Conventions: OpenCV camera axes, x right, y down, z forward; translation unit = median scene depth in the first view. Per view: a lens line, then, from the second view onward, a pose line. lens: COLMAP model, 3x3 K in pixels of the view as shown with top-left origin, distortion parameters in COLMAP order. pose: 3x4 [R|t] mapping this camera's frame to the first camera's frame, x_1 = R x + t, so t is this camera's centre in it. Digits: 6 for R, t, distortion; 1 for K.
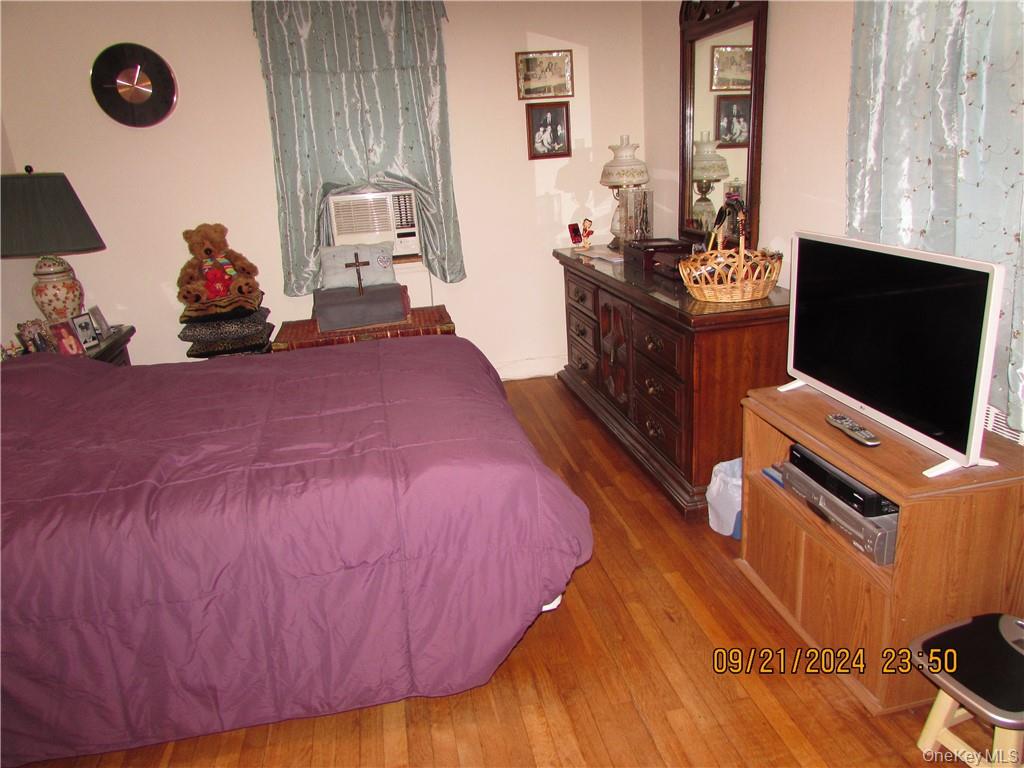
lens RADIAL K [[729.4, 0, 515.0], [0, 729.4, 387.3], [0, 0, 1]] dist [-0.024473, 0.003795]
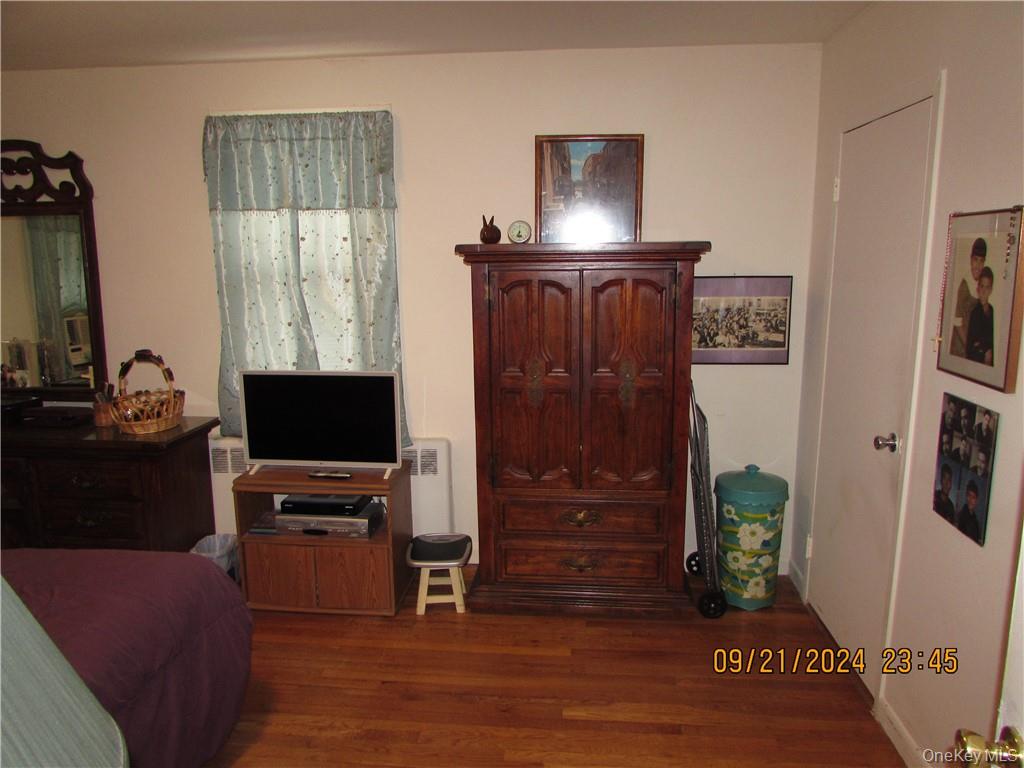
lens RADIAL K [[729.4, 0, 515.0], [0, 729.4, 387.3], [0, 0, 1]] dist [-0.024473, 0.003795]
pose [[0.282113, -0.110652, 0.952979, -1.066987], [0.281668, 0.959104, 0.027980, -0.067591], [-0.917101, 0.260530, 0.301743, -0.001137]]
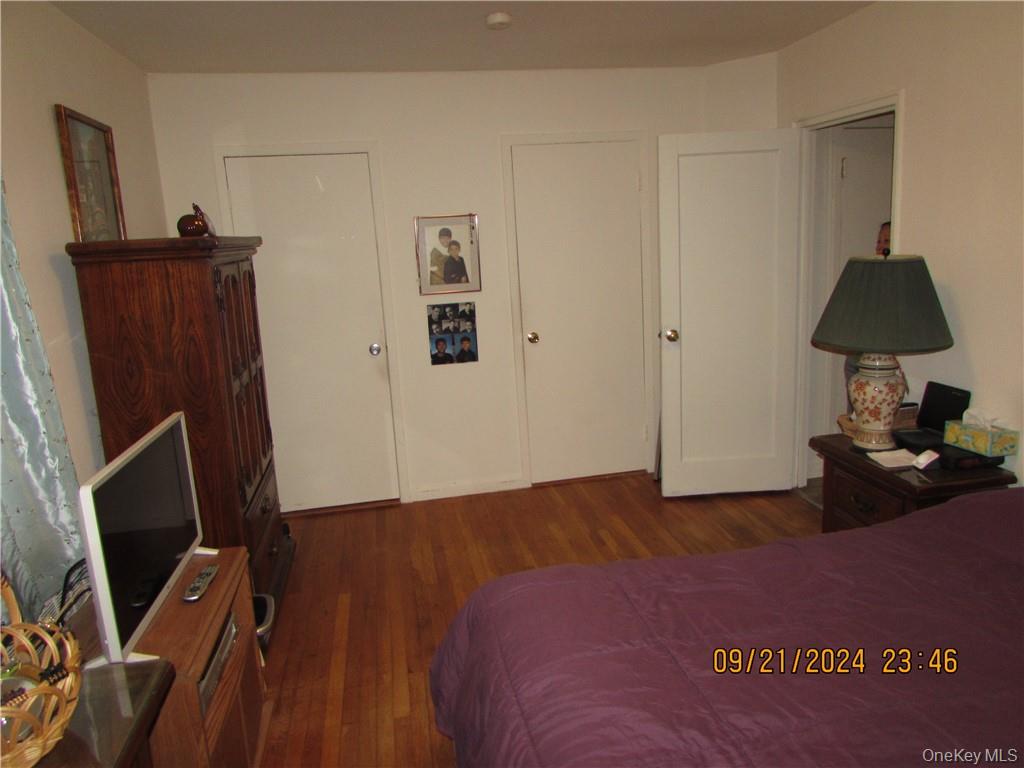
lens RADIAL K [[729.4, 0, 515.0], [0, 729.4, 387.3], [0, 0, 1]] dist [-0.024473, 0.003795]
pose [[-0.992735, 0.118286, 0.022028, -0.092832], [0.113569, 0.860737, 0.496219, -0.729739], [0.039736, 0.495116, -0.867918, 1.871299]]
